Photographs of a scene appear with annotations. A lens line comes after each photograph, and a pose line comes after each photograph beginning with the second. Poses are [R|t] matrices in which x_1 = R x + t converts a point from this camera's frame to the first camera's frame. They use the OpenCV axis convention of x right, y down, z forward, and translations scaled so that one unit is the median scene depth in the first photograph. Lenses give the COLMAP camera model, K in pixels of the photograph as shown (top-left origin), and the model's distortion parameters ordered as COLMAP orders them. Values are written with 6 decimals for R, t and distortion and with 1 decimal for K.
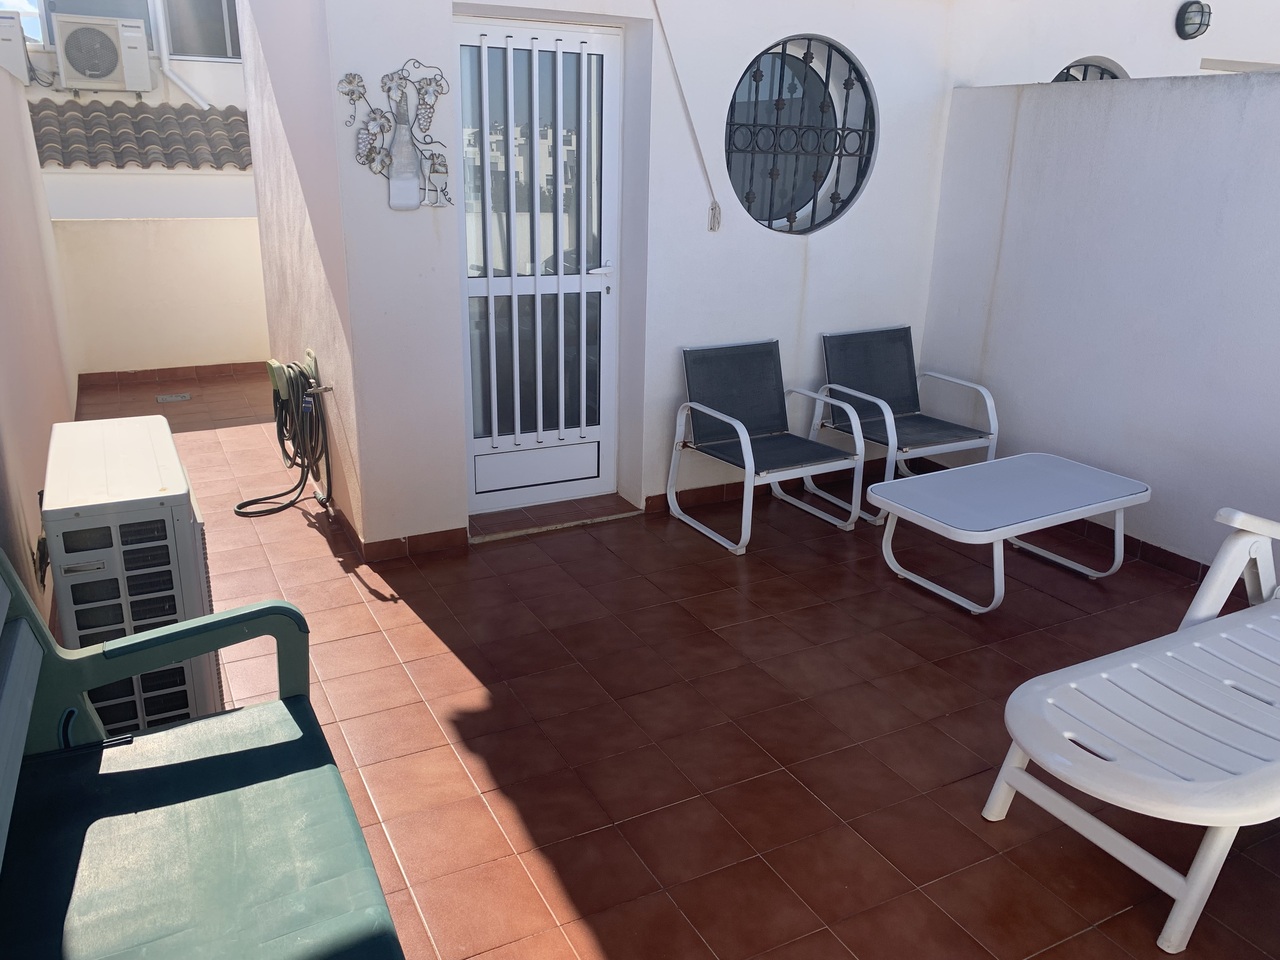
lens RADIAL K [[982.2, 0, 635.7], [0, 982.2, 482.4], [0, 0, 1]] dist [0.072644, -0.100556]
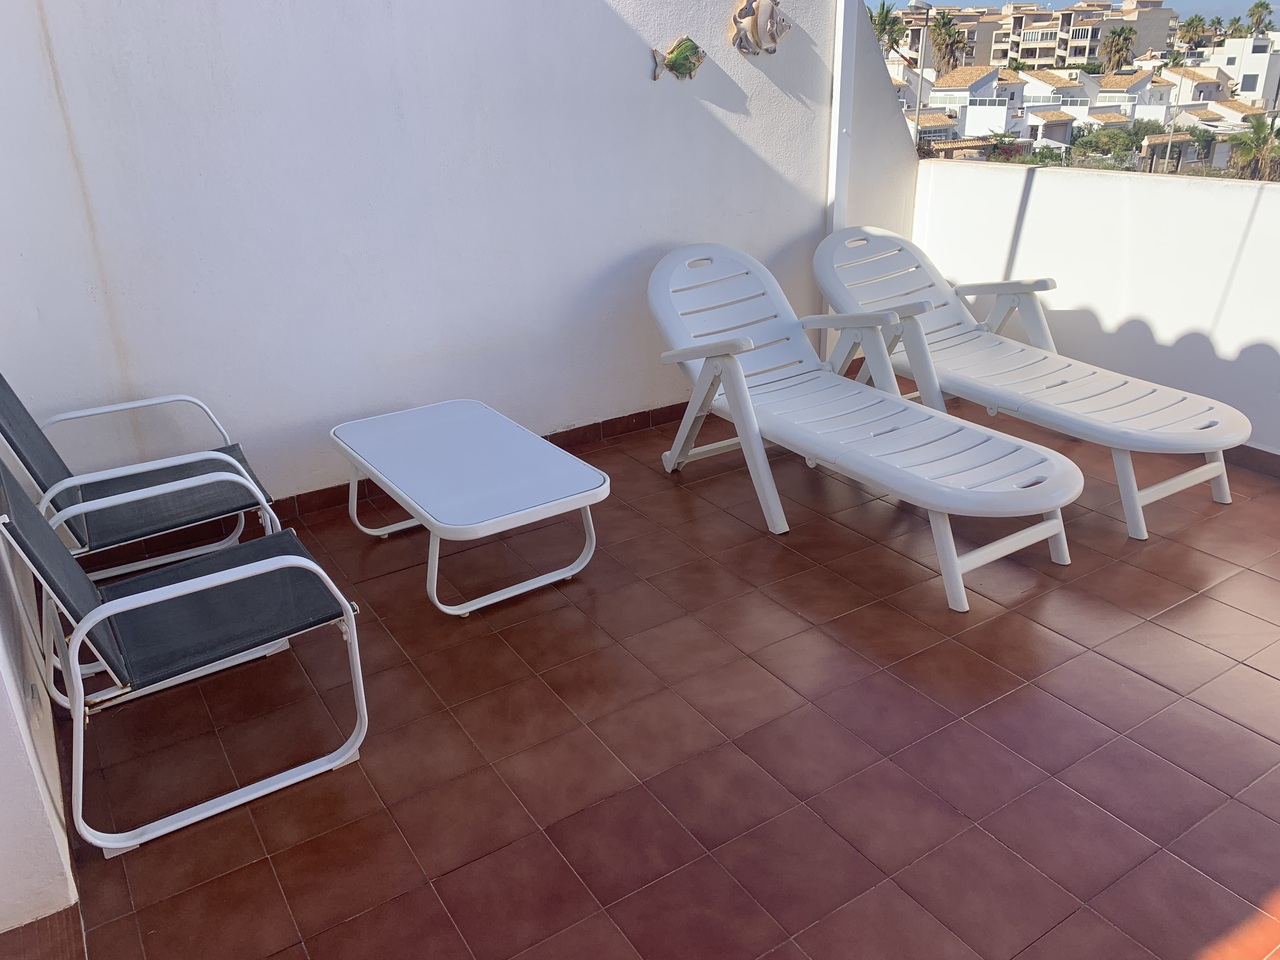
lens RADIAL K [[982.2, 0, 634.0], [0, 982.2, 477.9], [0, 0, 1]] dist [0.072644, -0.100556]
pose [[-0.084015, -0.412415, 0.907114, -0.419759], [0.344156, 0.842305, 0.414824, -0.285613], [-0.935146, 0.347040, 0.071169, 0.851986]]
